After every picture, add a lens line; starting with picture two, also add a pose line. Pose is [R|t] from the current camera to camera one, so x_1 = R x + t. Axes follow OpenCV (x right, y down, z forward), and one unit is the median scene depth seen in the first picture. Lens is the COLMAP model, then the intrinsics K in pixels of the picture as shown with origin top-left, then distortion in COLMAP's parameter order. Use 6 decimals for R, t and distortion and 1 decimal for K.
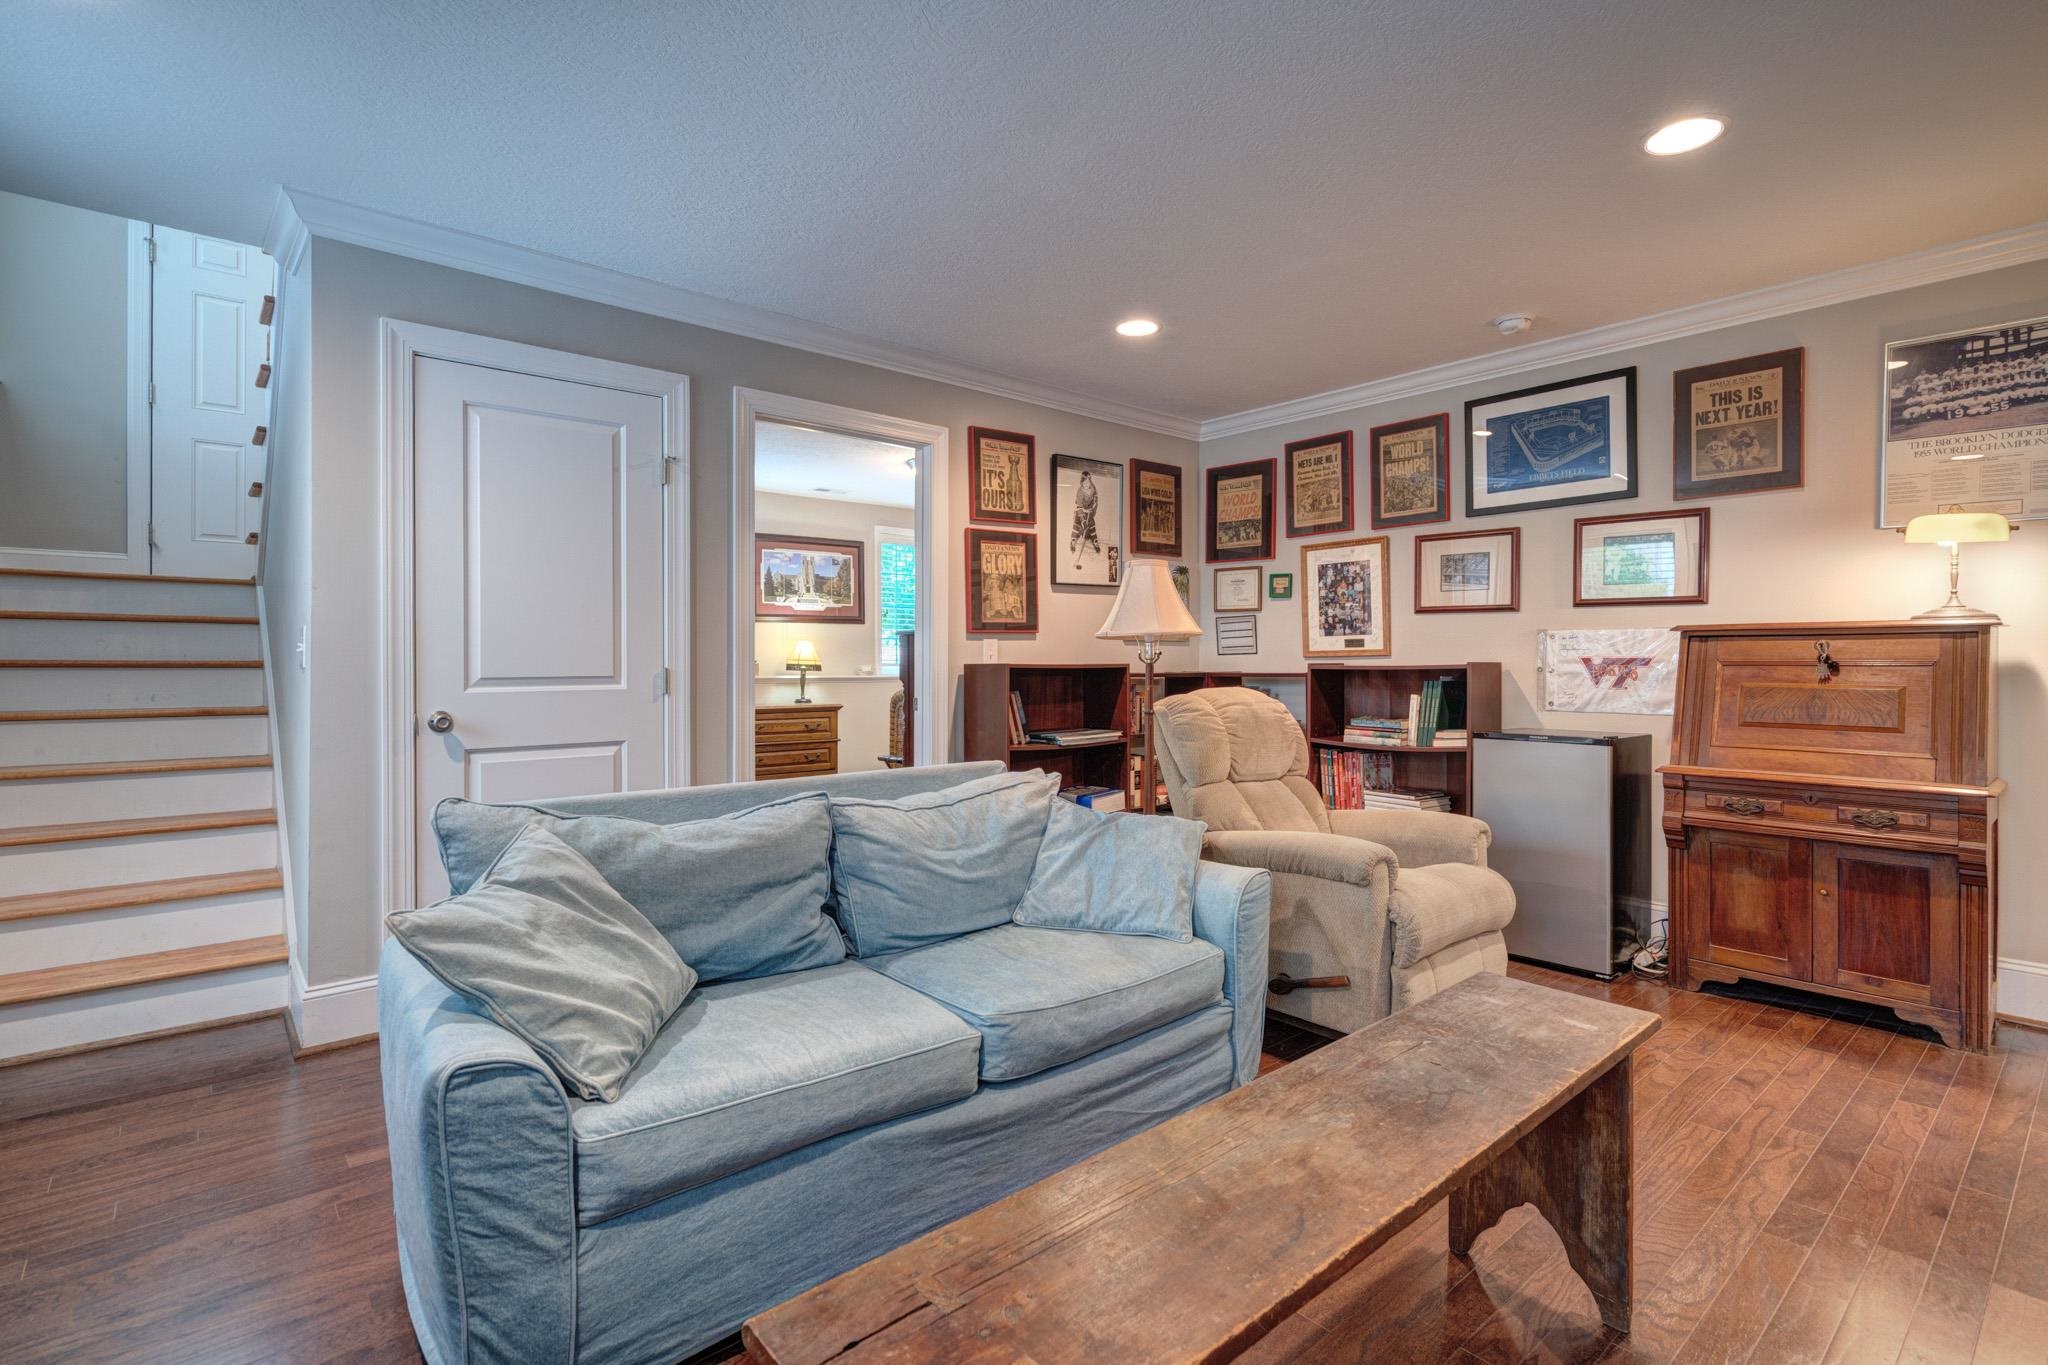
lens RADIAL K [[947.8, 0, 1028.6], [0, 947.8, 673.1], [0, 0, 1]] dist [0.000391, -0.000186]
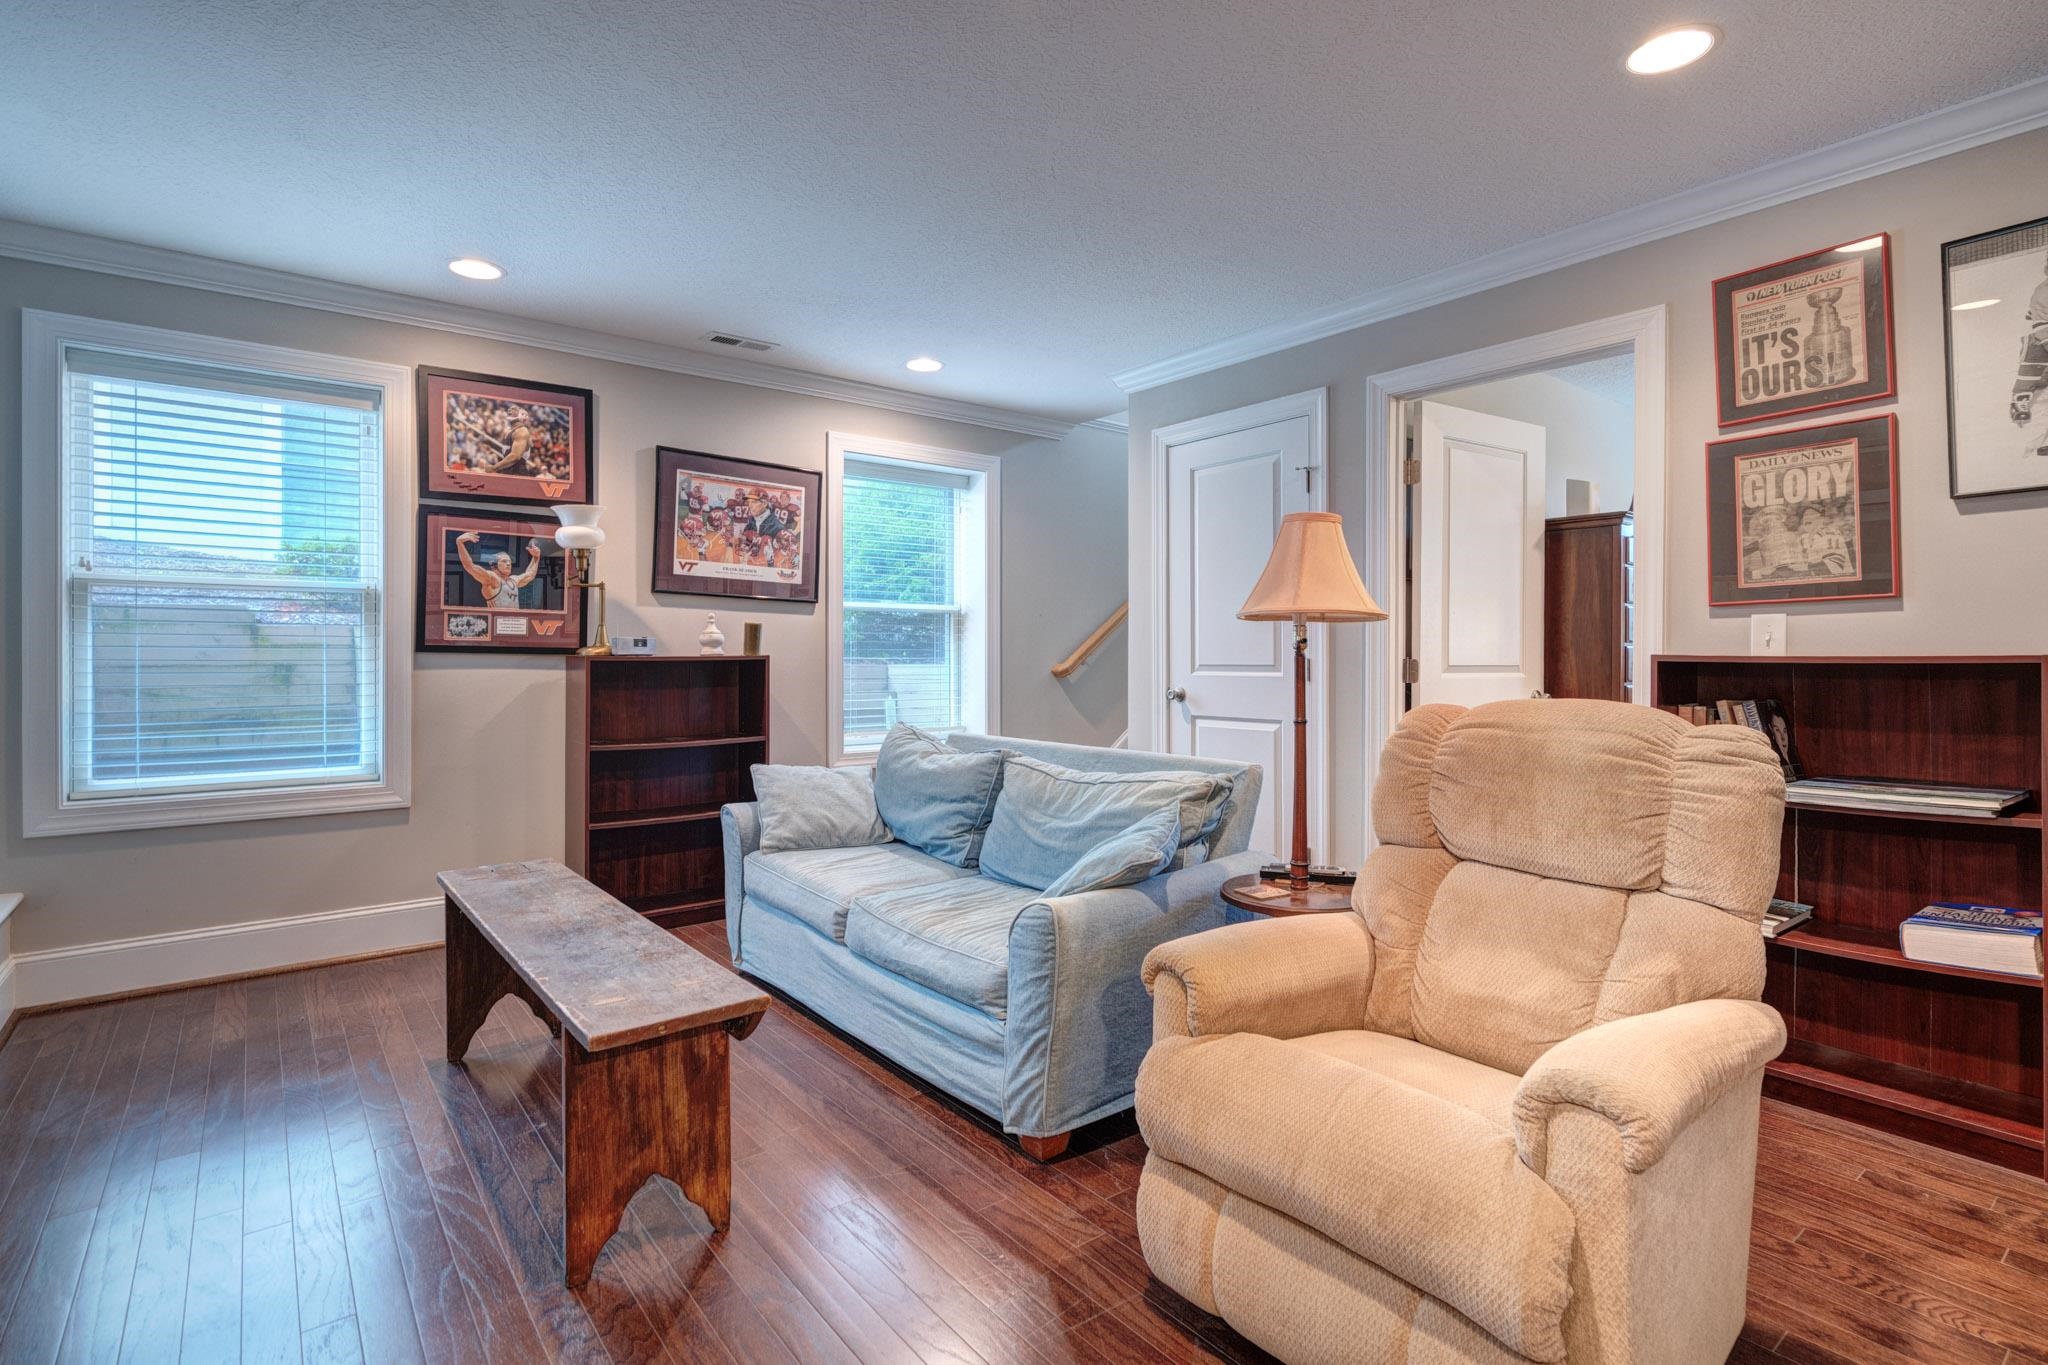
lens RADIAL K [[985.0, 0, 1022.6], [0, 985.0, 668.7], [0, 0, 1]] dist [0.002573, -0.002975]
pose [[-0.036969, 0.016106, -0.999187, 0.776727], [-0.008762, 0.999826, 0.016440, -0.009236], [0.999278, 0.009363, -0.036822, 0.703783]]
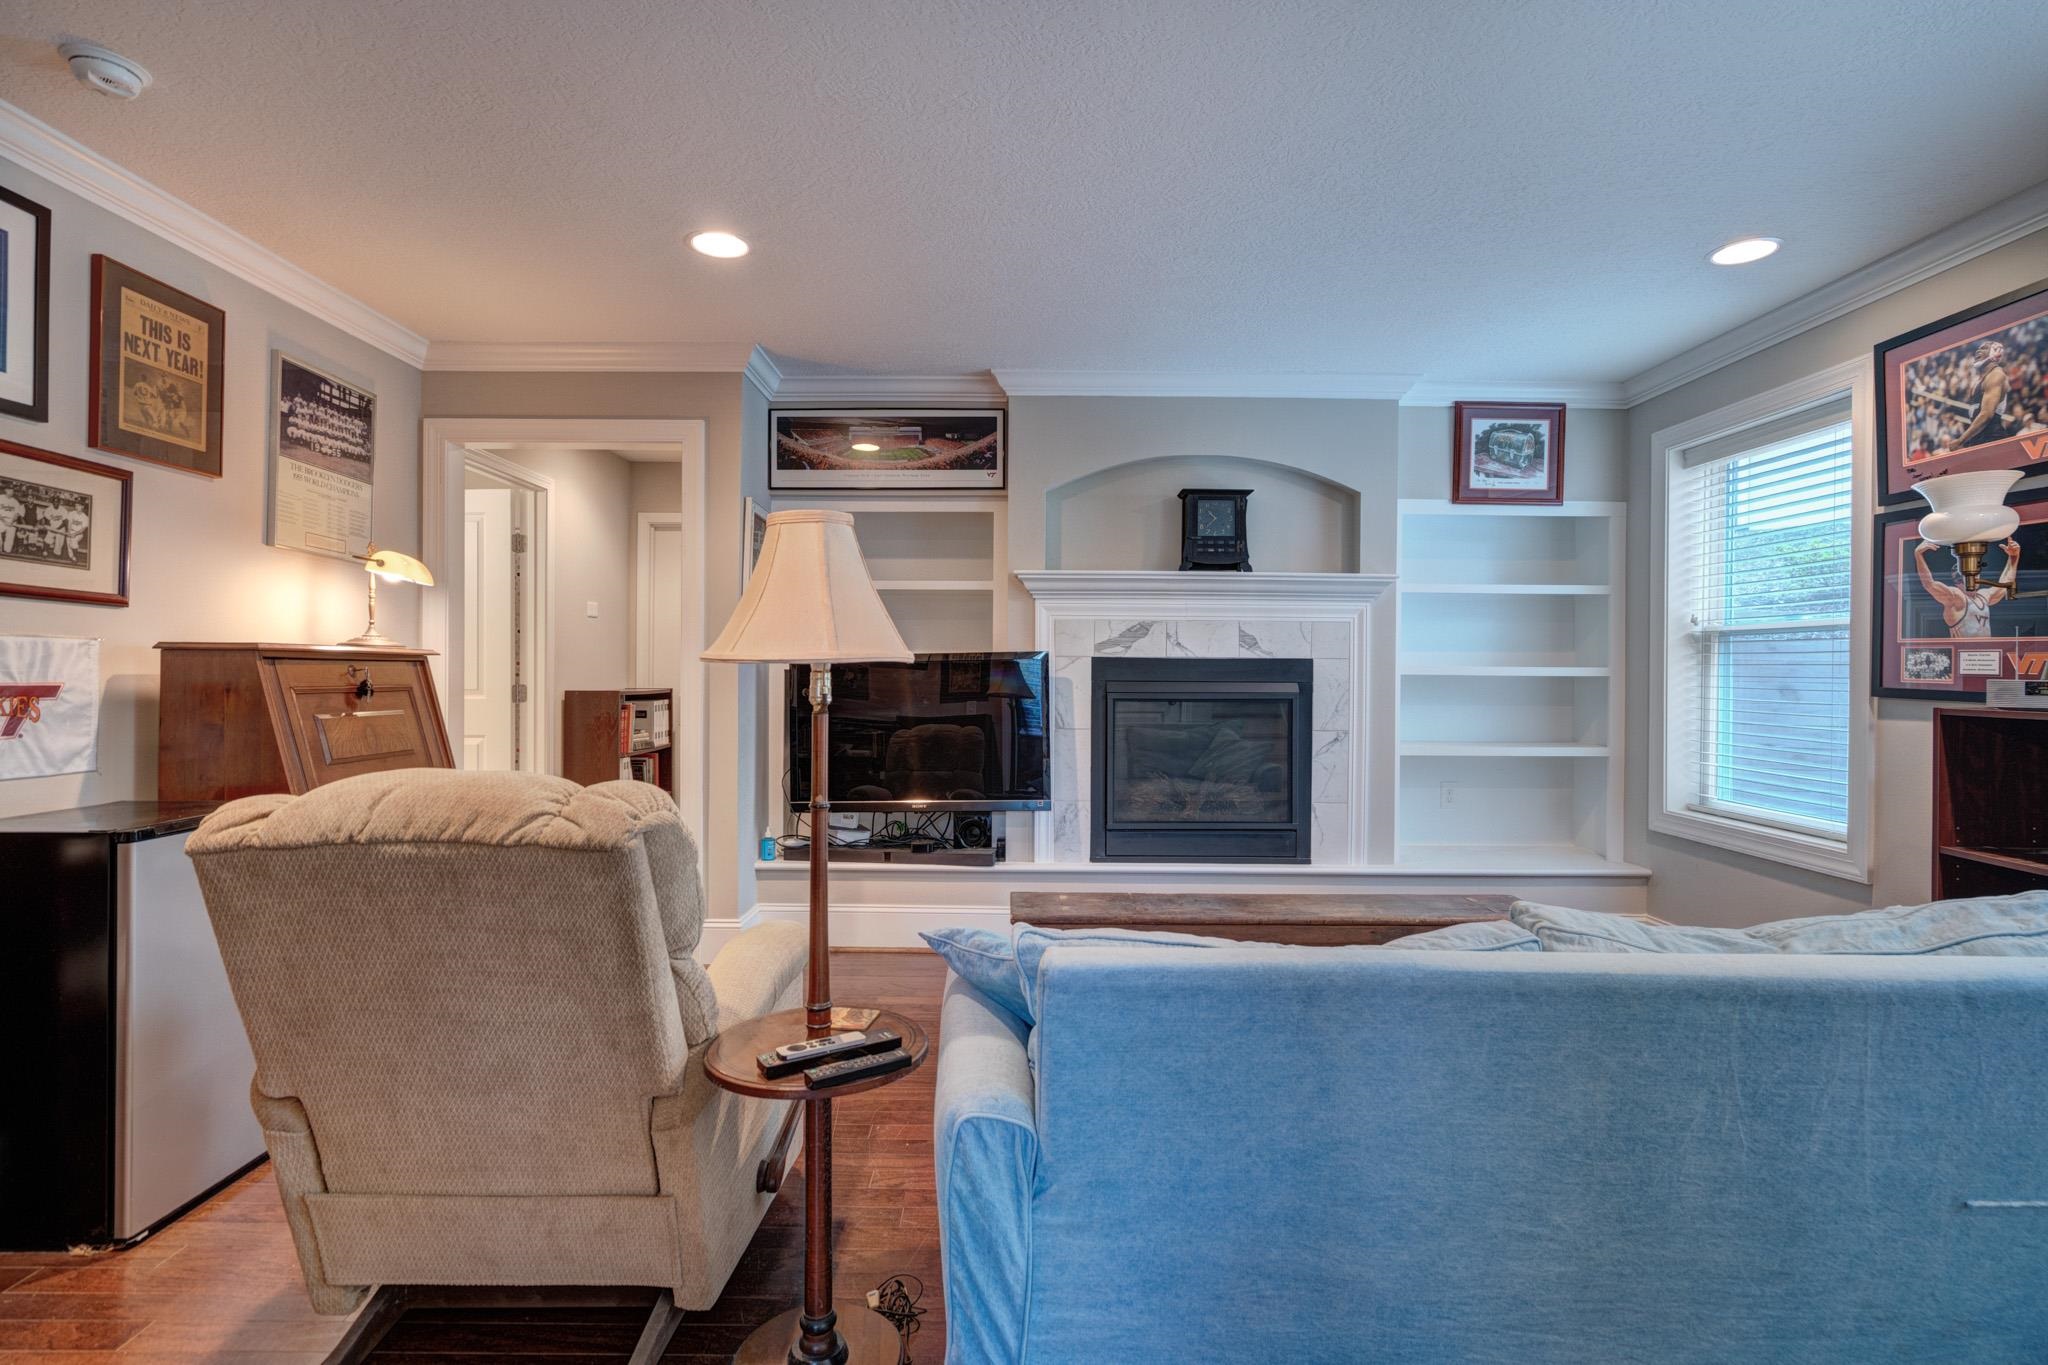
lens RADIAL K [[985.0, 0, 1024.3], [0, 985.0, 668.1], [0, 0, 1]] dist [0.002573, -0.002975]
pose [[-0.760805, -0.003261, 0.648973, -0.276399], [-0.001089, 0.999992, 0.003748, -0.032463], [-0.648980, 0.002144, -0.760803, 1.165976]]
